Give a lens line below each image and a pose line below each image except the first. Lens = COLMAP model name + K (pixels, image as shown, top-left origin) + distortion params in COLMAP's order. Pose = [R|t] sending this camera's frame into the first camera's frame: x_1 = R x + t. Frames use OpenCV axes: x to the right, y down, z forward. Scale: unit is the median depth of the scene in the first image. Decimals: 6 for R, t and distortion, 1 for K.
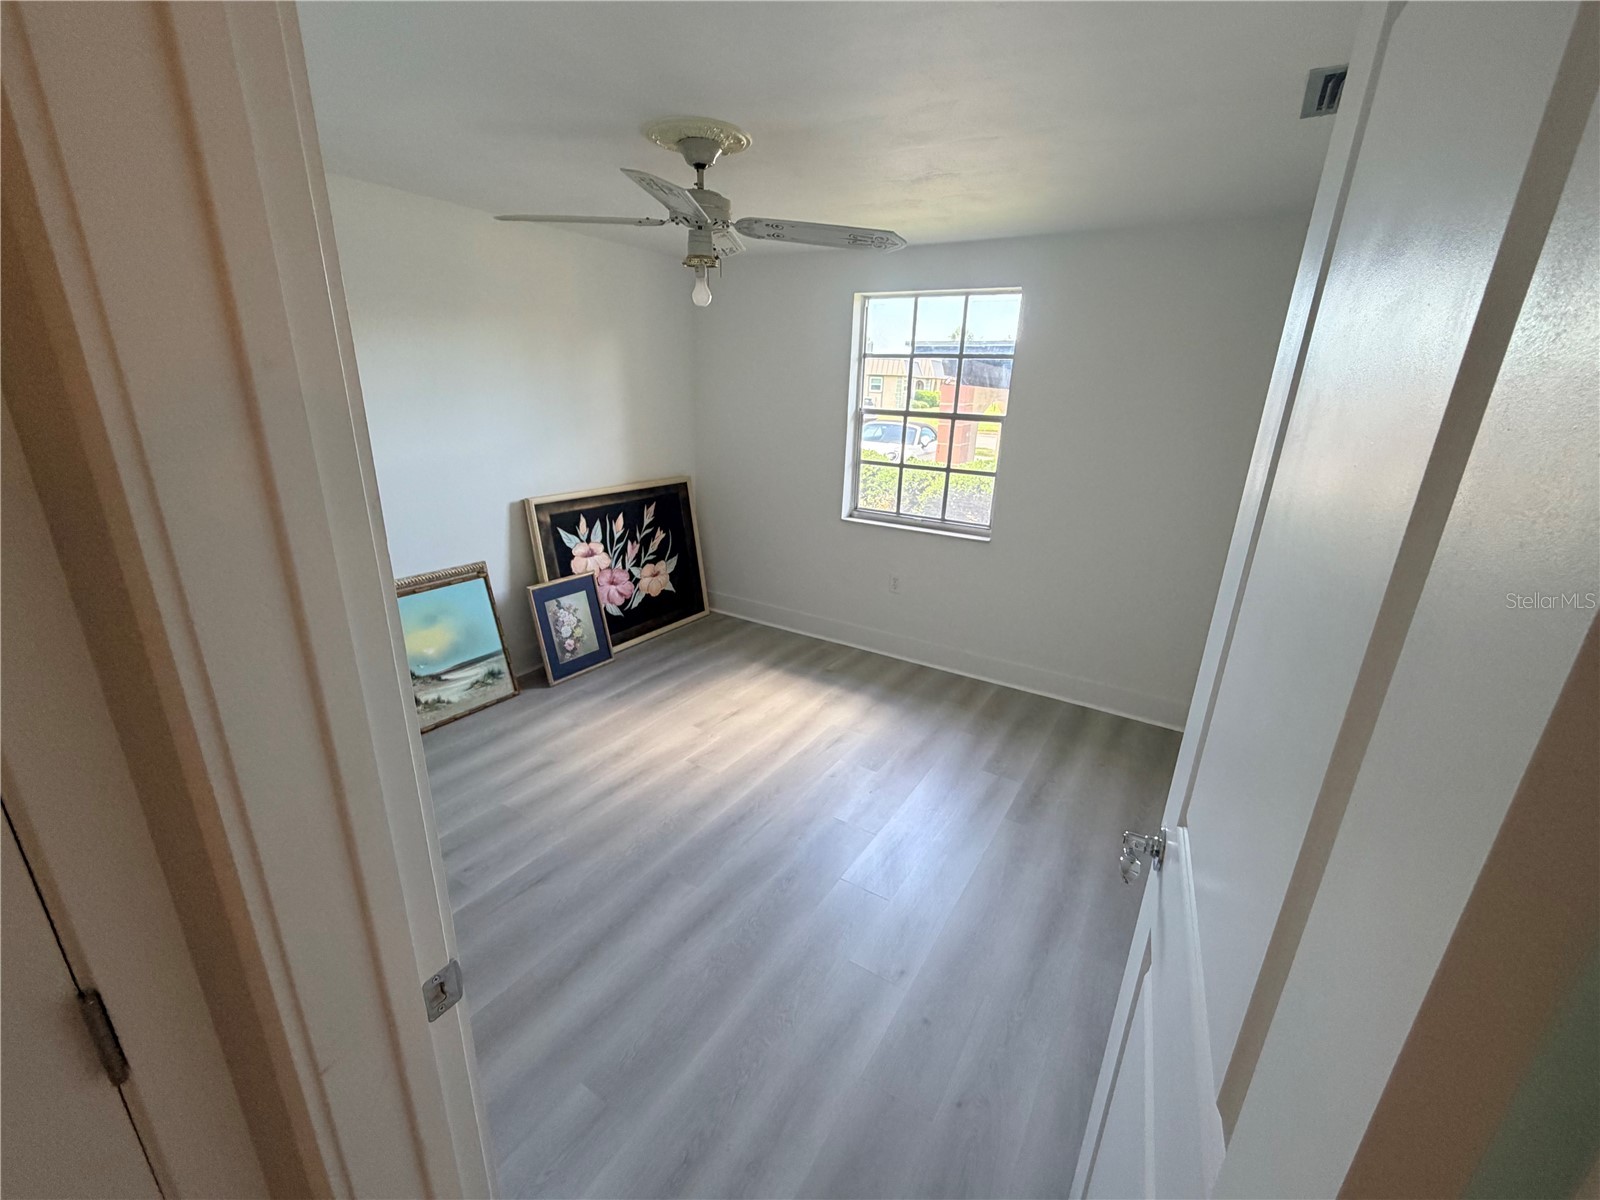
lens RADIAL K [[641.5, 0, 800.0], [0, 641.5, 600.0], [0, 0, 1]] dist [0.000421, -0.000107]
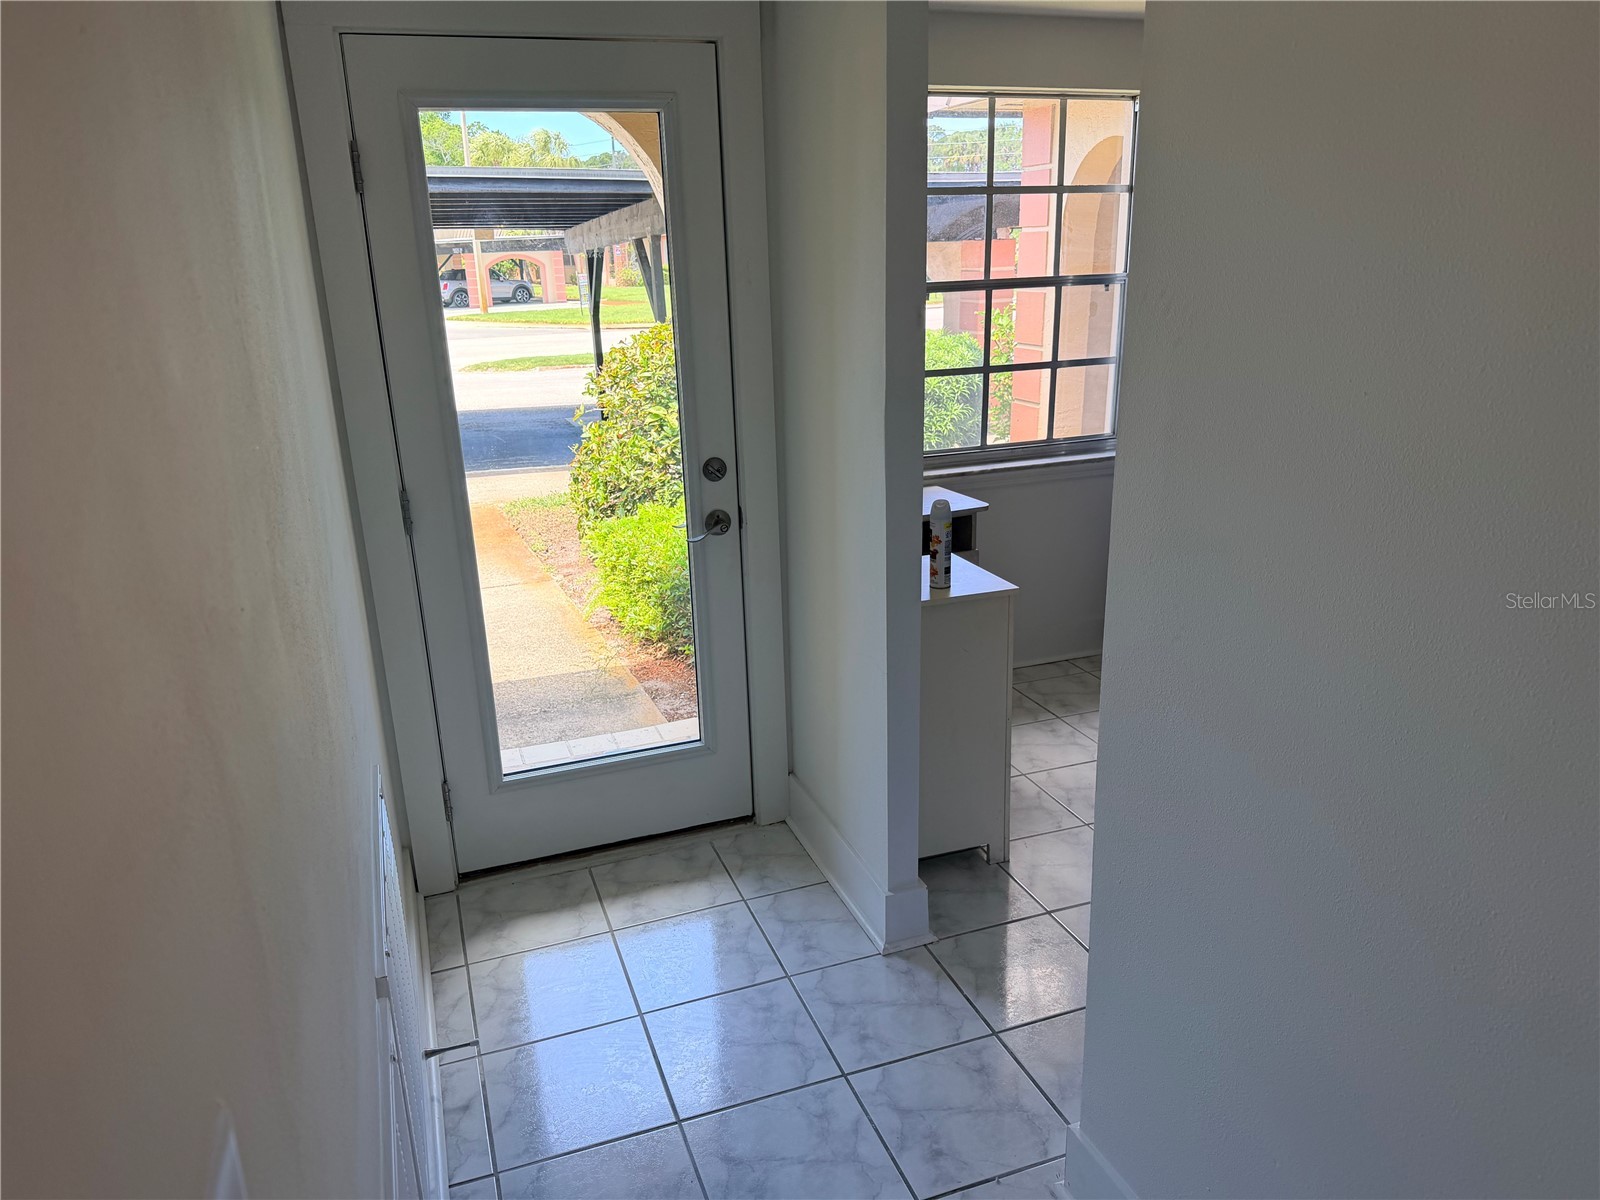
lens RADIAL K [[1109.2, 0, 800.0], [0, 1109.2, 600.0], [0, 0, 1]] dist [0.003243, 0.000962]
pose [[0.601332, -0.290478, 0.744326, -0.881554], [0.292973, 0.946850, 0.132825, -0.213614], [-0.743348, 0.138196, 0.654474, 0.515696]]
